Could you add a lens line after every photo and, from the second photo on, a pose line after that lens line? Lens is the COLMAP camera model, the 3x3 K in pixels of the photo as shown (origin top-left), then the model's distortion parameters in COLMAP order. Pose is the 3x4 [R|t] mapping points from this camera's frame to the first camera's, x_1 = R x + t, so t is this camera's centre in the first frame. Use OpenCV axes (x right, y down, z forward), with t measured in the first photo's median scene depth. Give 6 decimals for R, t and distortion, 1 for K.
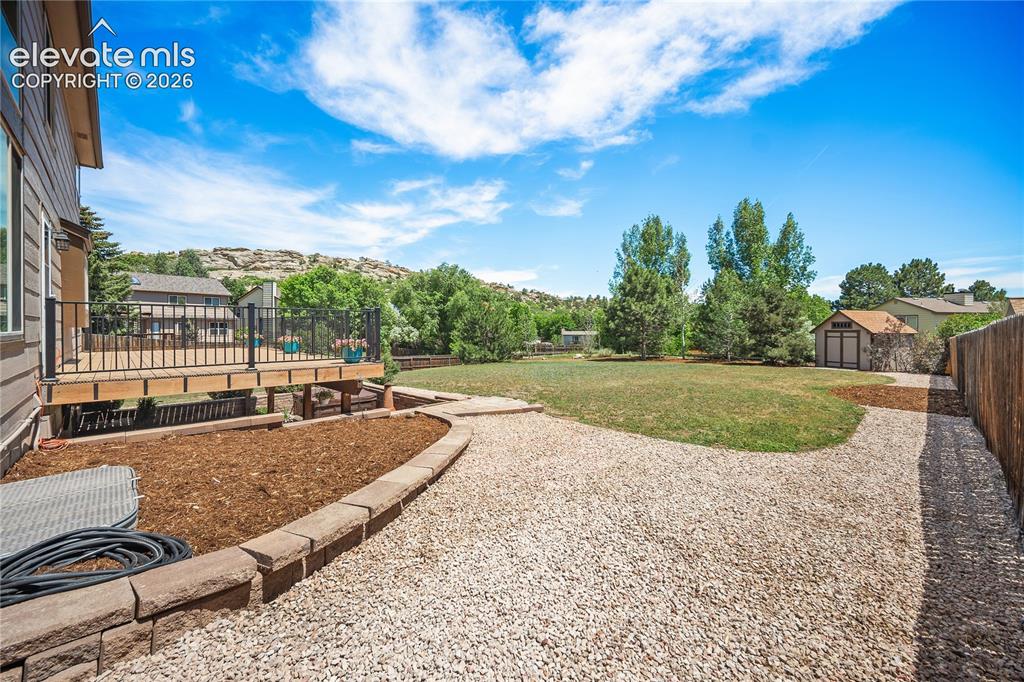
lens RADIAL K [[410.7, 0, 510.7], [0, 410.7, 333.8], [0, 0, 1]] dist [0.000063, 0.000010]
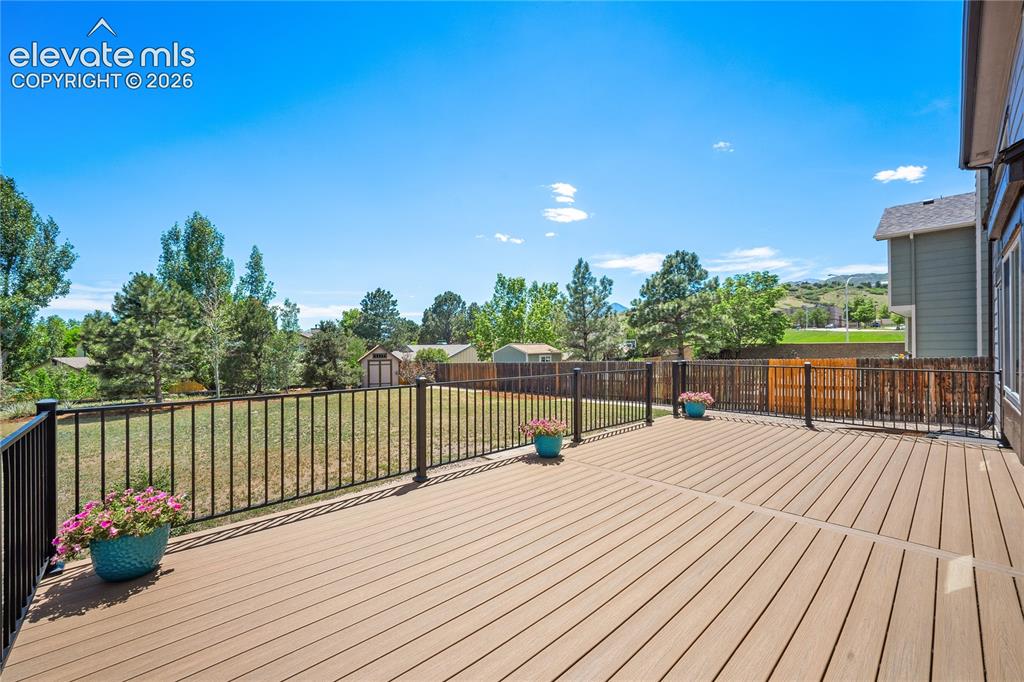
lens RADIAL K [[410.3, 0, 509.0], [0, 410.3, 345.6], [0, 0, 1]] dist [0.009946, -0.000068]
pose [[0.034697, 0.002867, 0.999394, -0.210104], [0.021643, 0.999759, -0.003619, -0.016301], [-0.999164, 0.021755, 0.034626, 0.212481]]
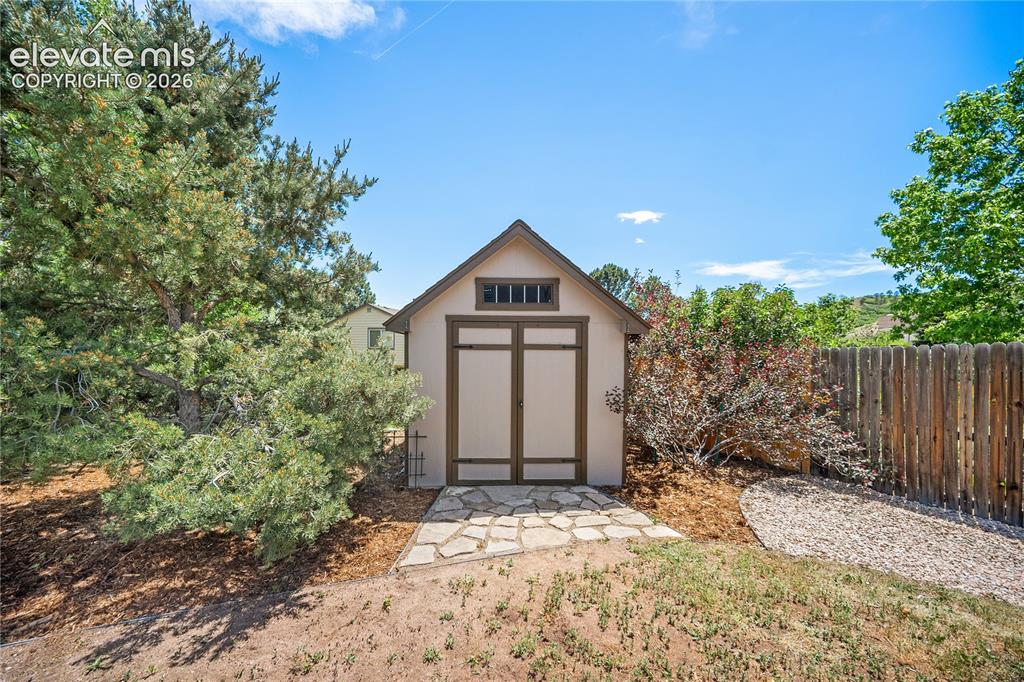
lens RADIAL K [[399.5, 0, 510.0], [0, 399.5, 345.1], [0, 0, 1]] dist [-0.000154, 0.000320]
pose [[0.336852, 0.026198, 0.941193, 0.240110], [0.005698, 0.999538, -0.029861, 0.005287], [-0.941540, 0.015421, 0.336547, 0.373075]]
